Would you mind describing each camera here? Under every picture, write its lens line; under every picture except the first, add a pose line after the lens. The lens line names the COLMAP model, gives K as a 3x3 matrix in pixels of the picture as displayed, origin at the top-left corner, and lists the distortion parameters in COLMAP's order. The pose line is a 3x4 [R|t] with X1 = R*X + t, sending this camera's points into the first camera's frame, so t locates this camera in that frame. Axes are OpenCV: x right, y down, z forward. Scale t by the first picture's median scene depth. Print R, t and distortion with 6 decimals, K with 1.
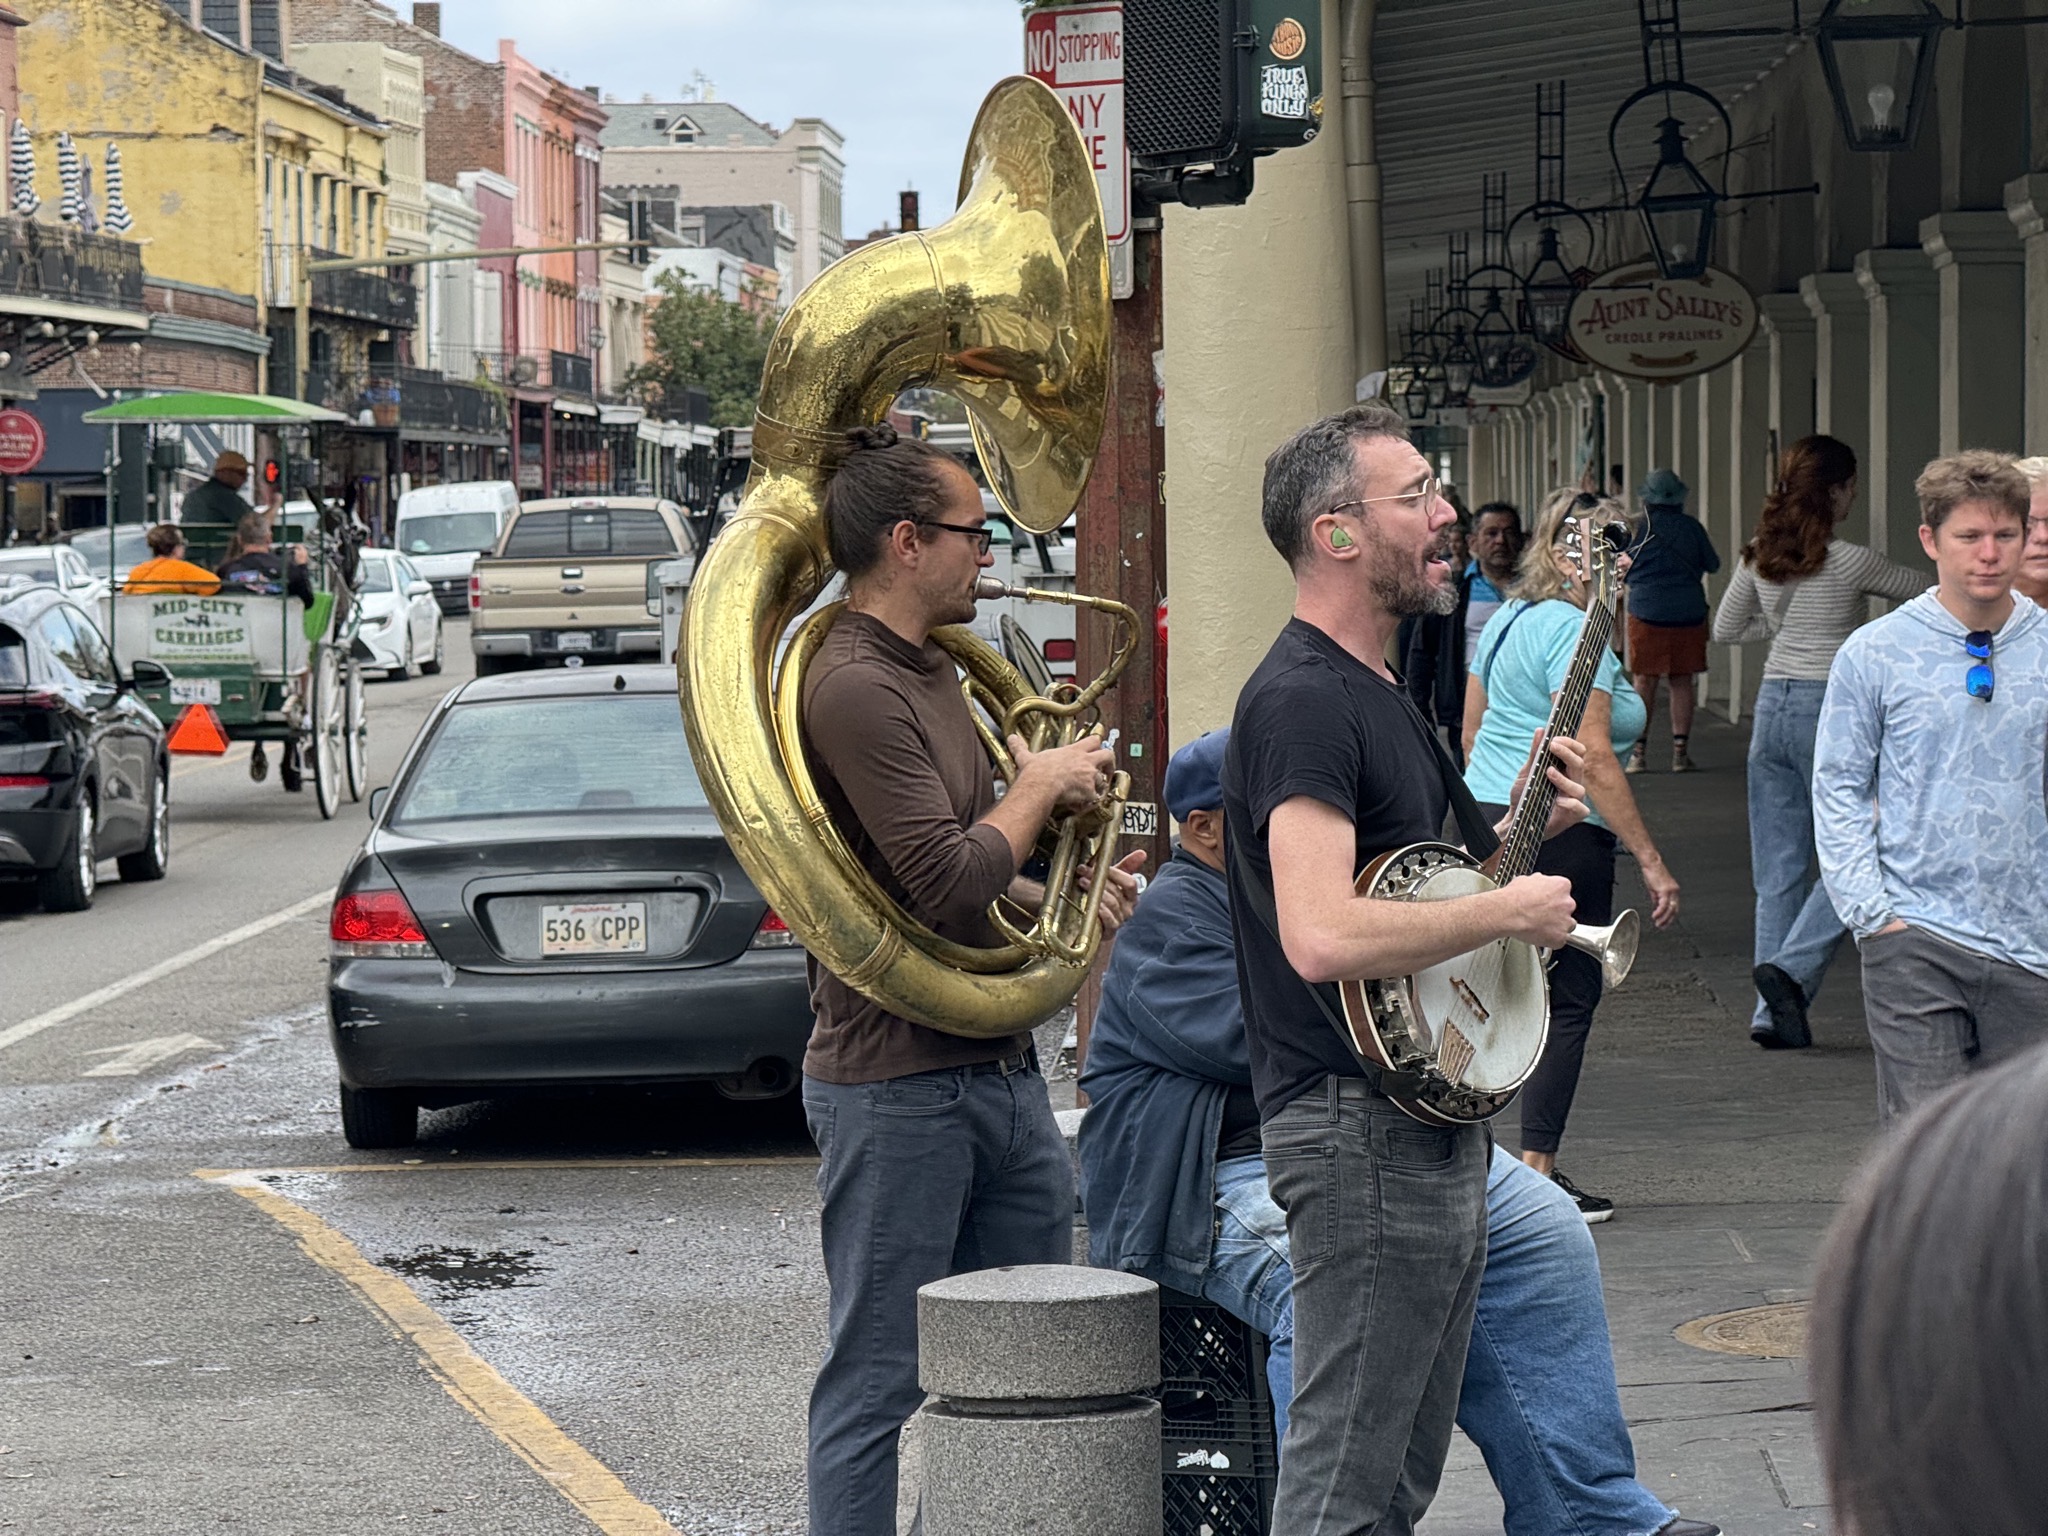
lens RADIAL K [[3778.8, 0, 1024.0], [0, 3778.8, 768.0], [0, 0, 1]] dist [0.006300, 0.080911]
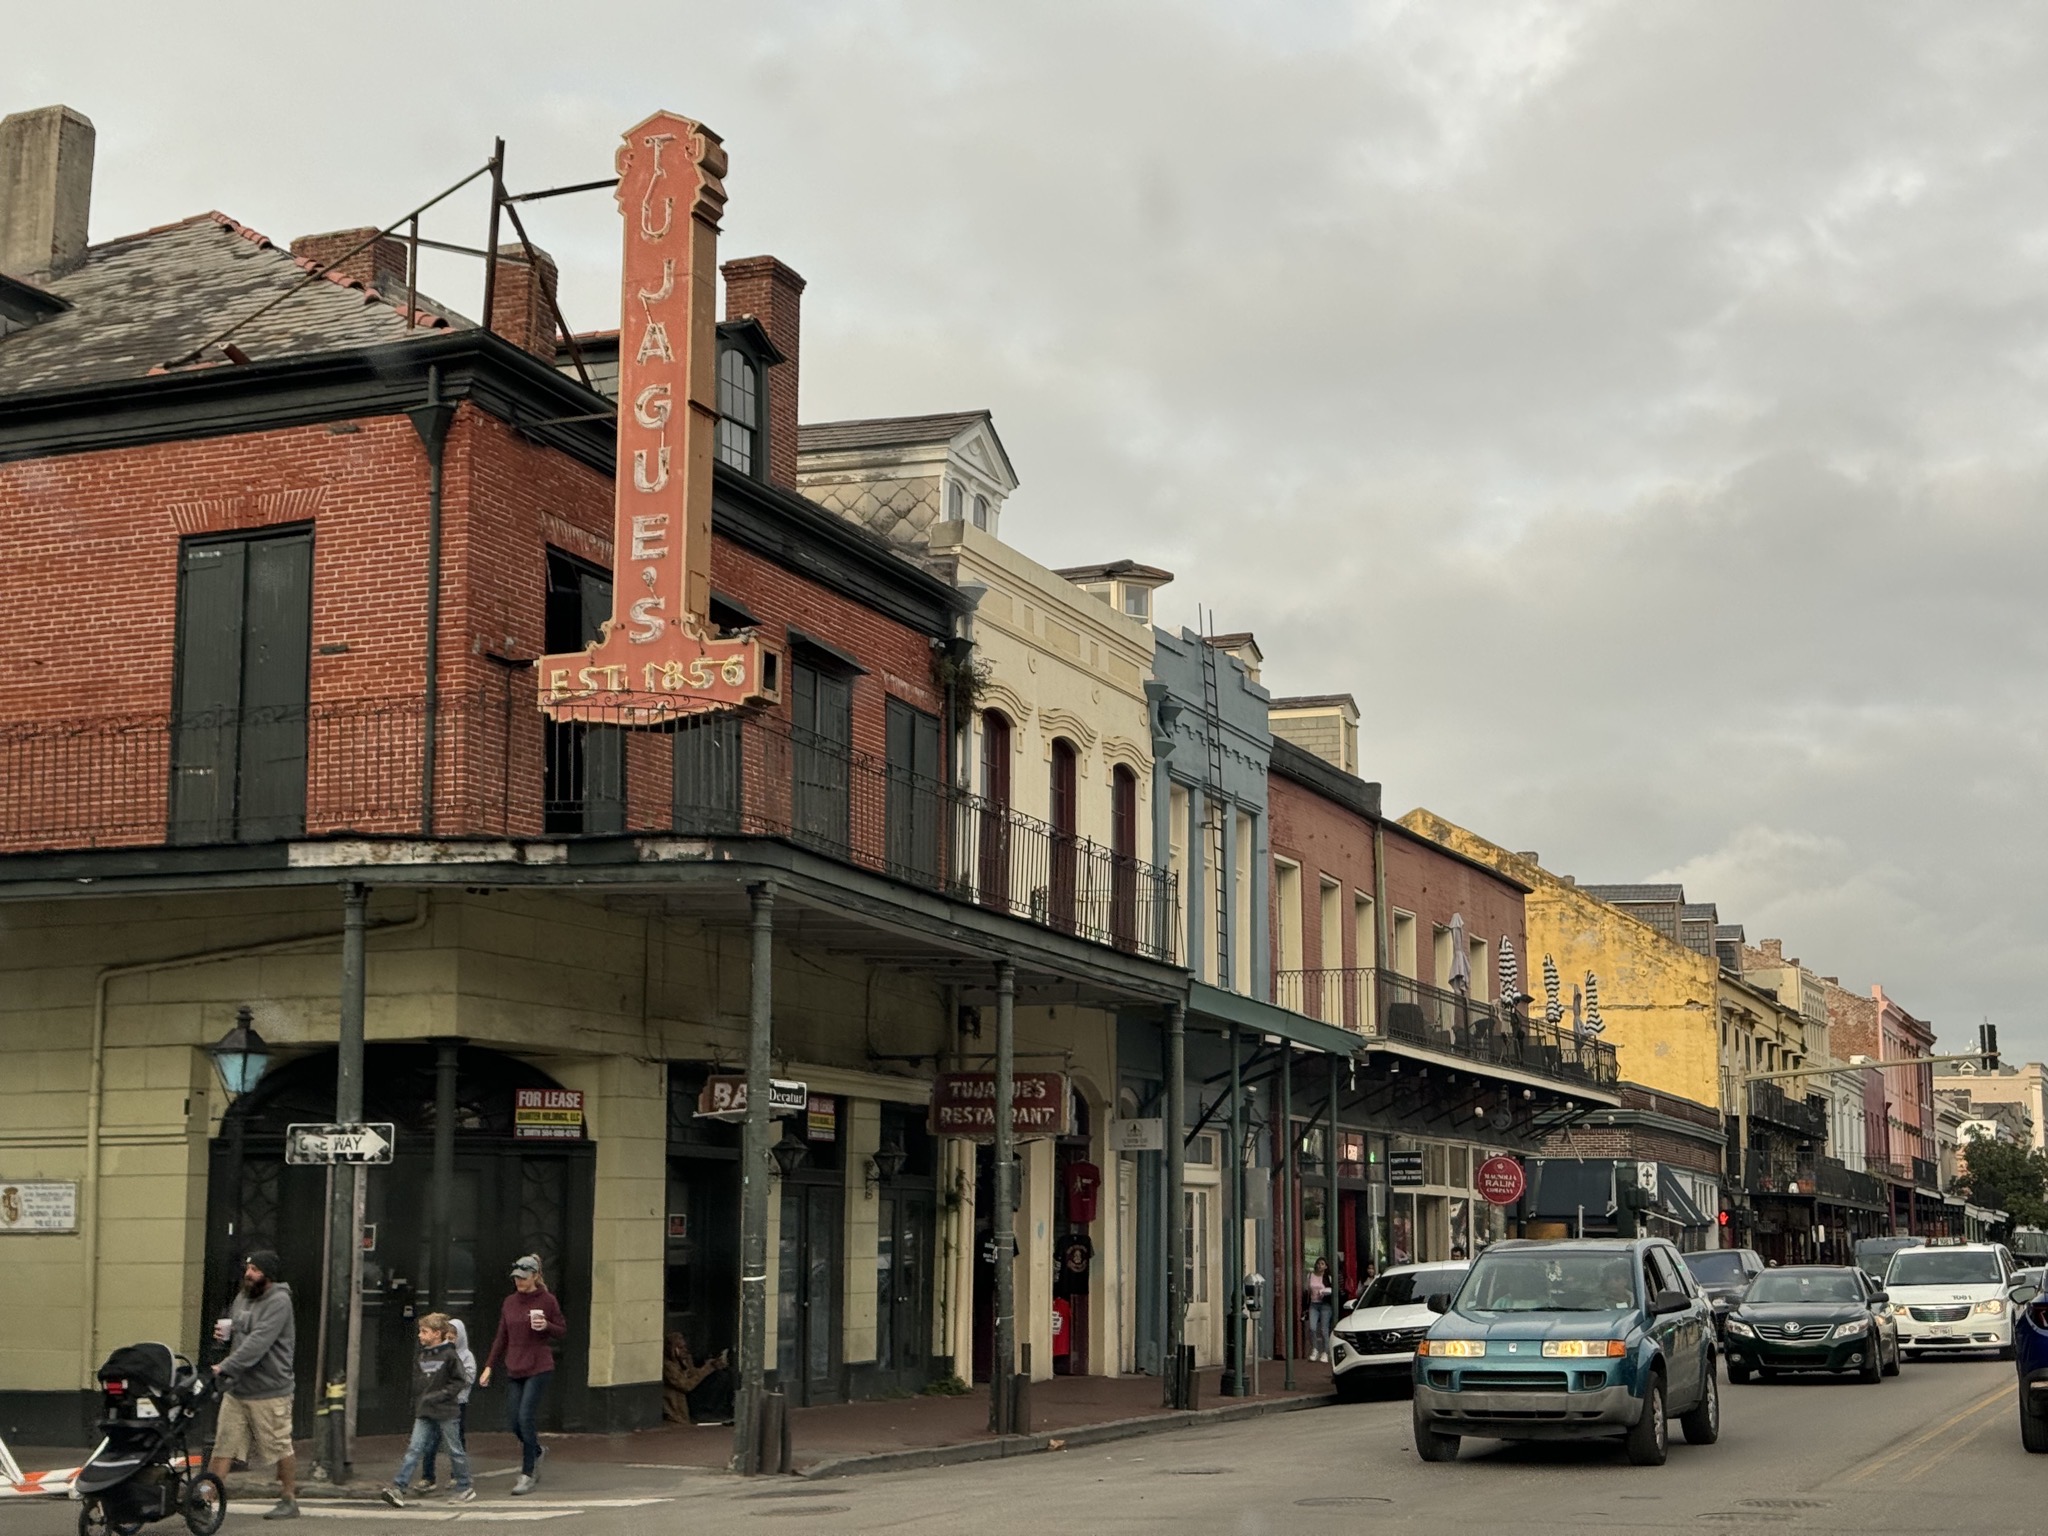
lens RADIAL K [[2958.9, 0, 1024.0], [0, 2958.9, 768.0], [0, 0, 1]] dist [0.279338, -0.569571]
pose [[0.915063, -0.051638, -0.399991, 0.052352], [-0.037998, 0.976320, -0.212968, 0.018574], [0.401517, 0.210078, 0.891432, -0.339364]]
